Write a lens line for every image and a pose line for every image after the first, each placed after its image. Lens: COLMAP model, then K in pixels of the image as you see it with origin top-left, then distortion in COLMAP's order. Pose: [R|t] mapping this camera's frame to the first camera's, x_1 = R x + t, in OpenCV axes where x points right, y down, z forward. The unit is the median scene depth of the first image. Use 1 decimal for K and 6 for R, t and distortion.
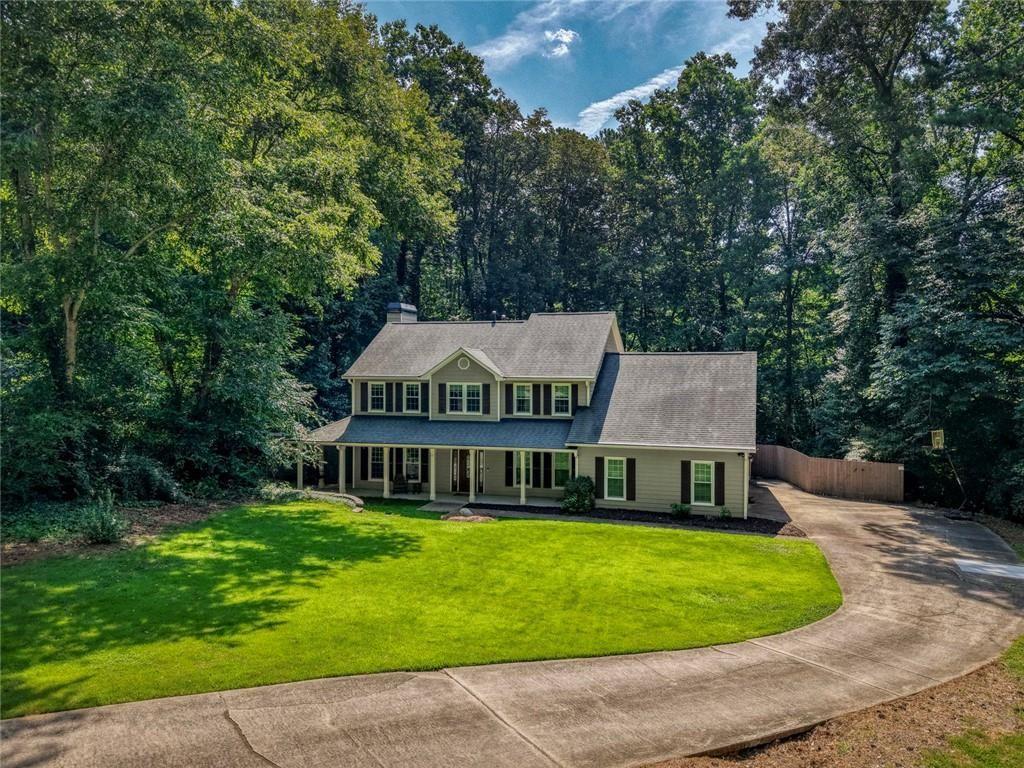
lens RADIAL K [[743.9, 0, 551.3], [0, 743.9, 385.1], [0, 0, 1]] dist [0.011318, -0.008427]
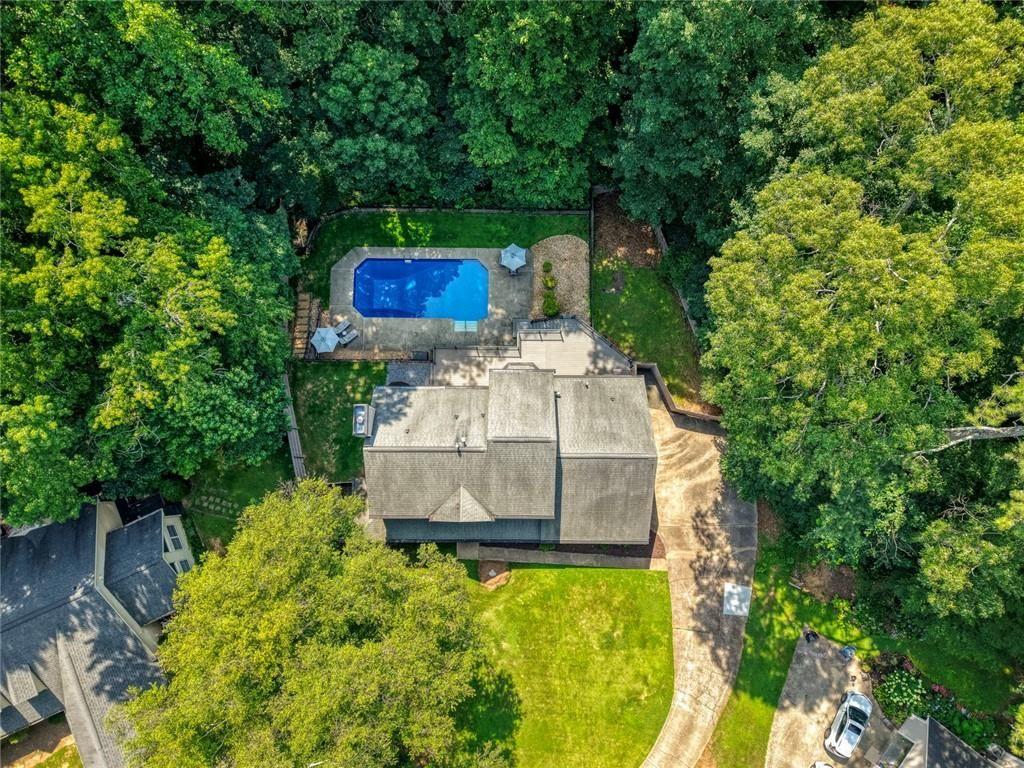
lens RADIAL K [[689.5, 0, 512.0], [0, 689.5, 384.0], [0, 0, 1]] dist [0.007673, -0.002148]
pose [[0.964458, -0.260932, 0.041659, -0.013726], [0.003116, 0.168876, 0.985632, -1.486337], [-0.264219, -0.950471, 0.163687, 1.065190]]
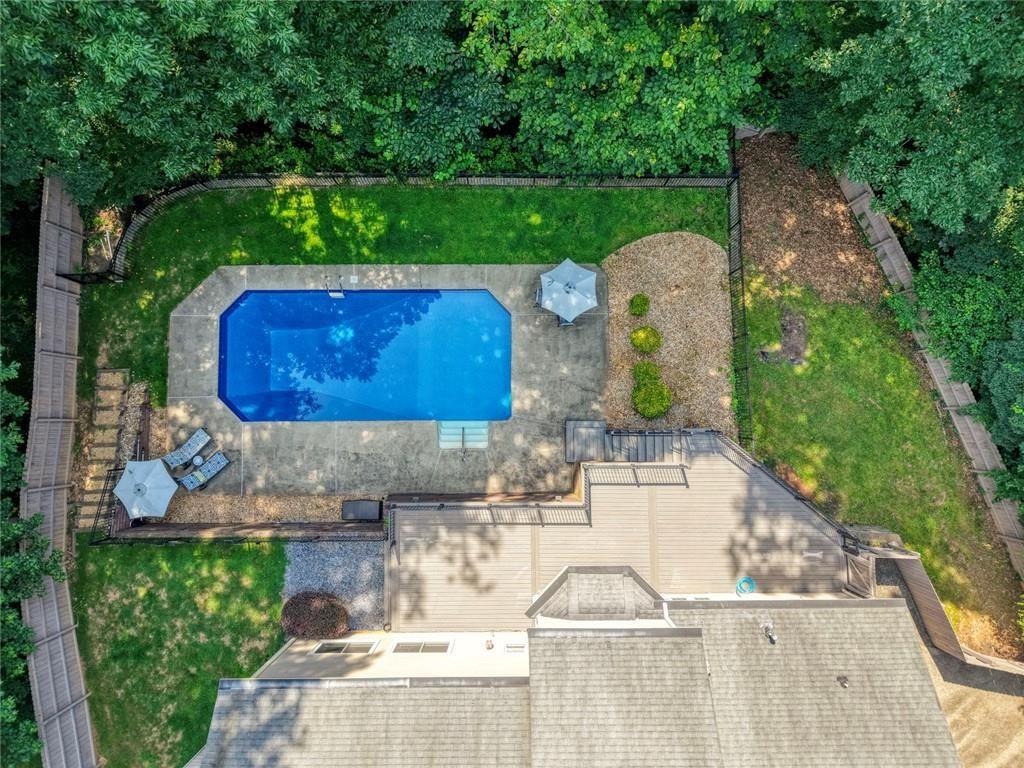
lens RADIAL K [[713.5, 0, 512.0], [0, 713.5, 384.0], [0, 0, 1]] dist [-0.002980, -0.001887]
pose [[0.961231, -0.275040, 0.019677, 0.039686], [0.006504, 0.093954, 0.995555, -0.615013], [-0.275666, -0.956831, 0.092101, 1.493977]]
